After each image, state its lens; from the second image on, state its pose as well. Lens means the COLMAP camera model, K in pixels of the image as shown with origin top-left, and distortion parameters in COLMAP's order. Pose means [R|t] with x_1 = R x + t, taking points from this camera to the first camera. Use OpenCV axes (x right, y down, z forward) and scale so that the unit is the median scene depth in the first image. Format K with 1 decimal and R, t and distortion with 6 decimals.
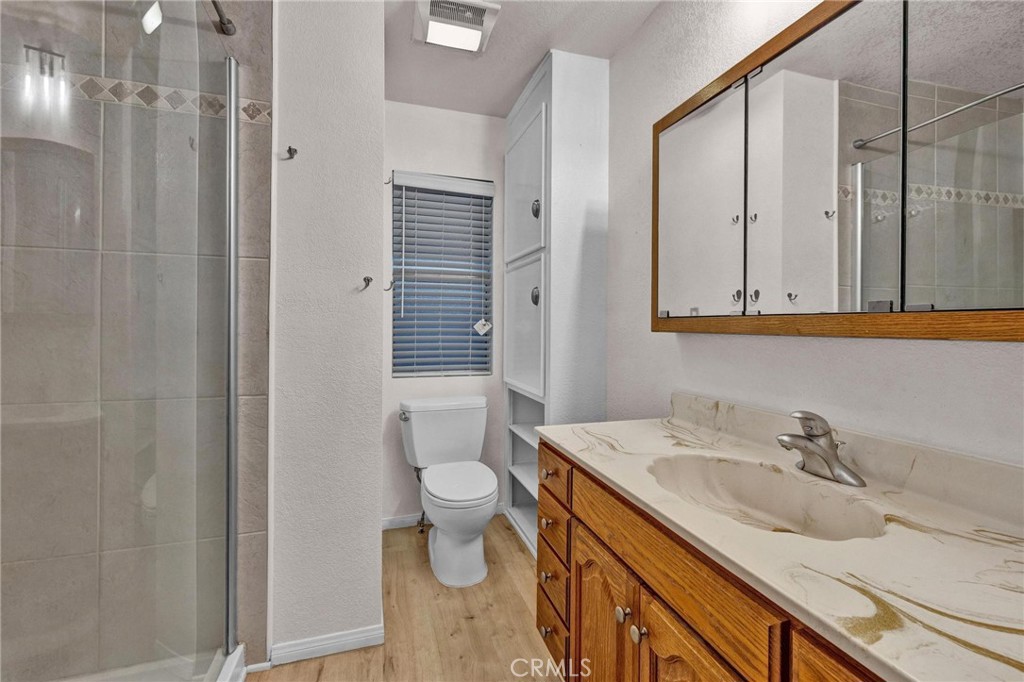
lens RADIAL K [[431.1, 0, 511.1], [0, 431.1, 330.4], [0, 0, 1]] dist [0.015384, -0.010343]
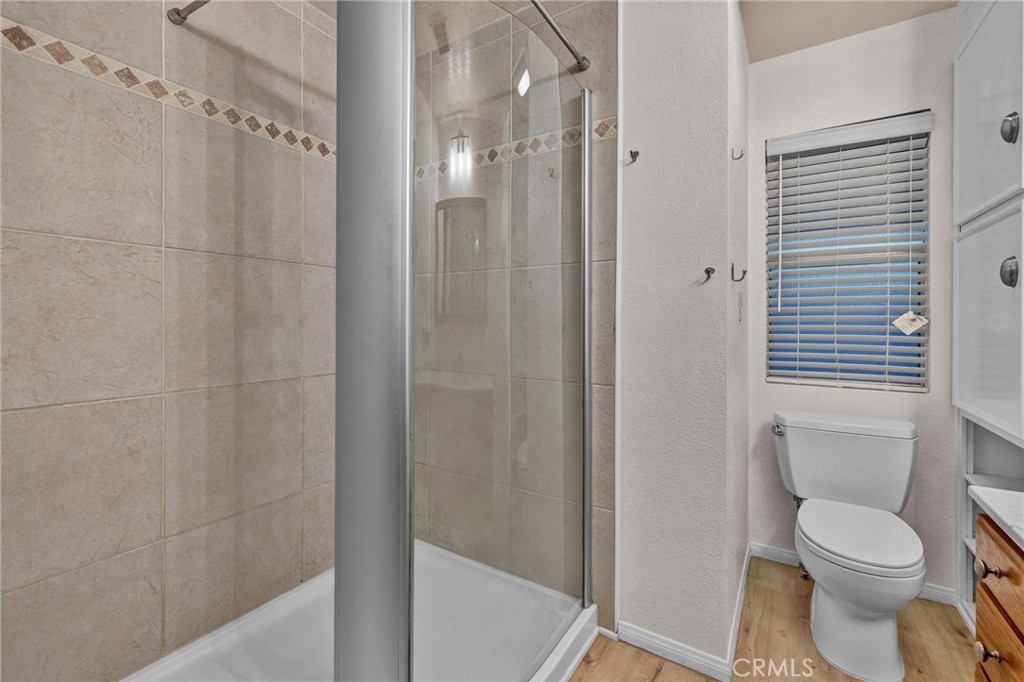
lens RADIAL K [[434.5, 0, 513.6], [0, 434.5, 326.2], [0, 0, 1]] dist [0.001156, 0.000322]
pose [[0.645555, 0.001359, -0.763712, 0.101183], [-0.004995, 0.999985, -0.002443, 0.003439], [0.763697, 0.005392, 0.645552, 0.100793]]
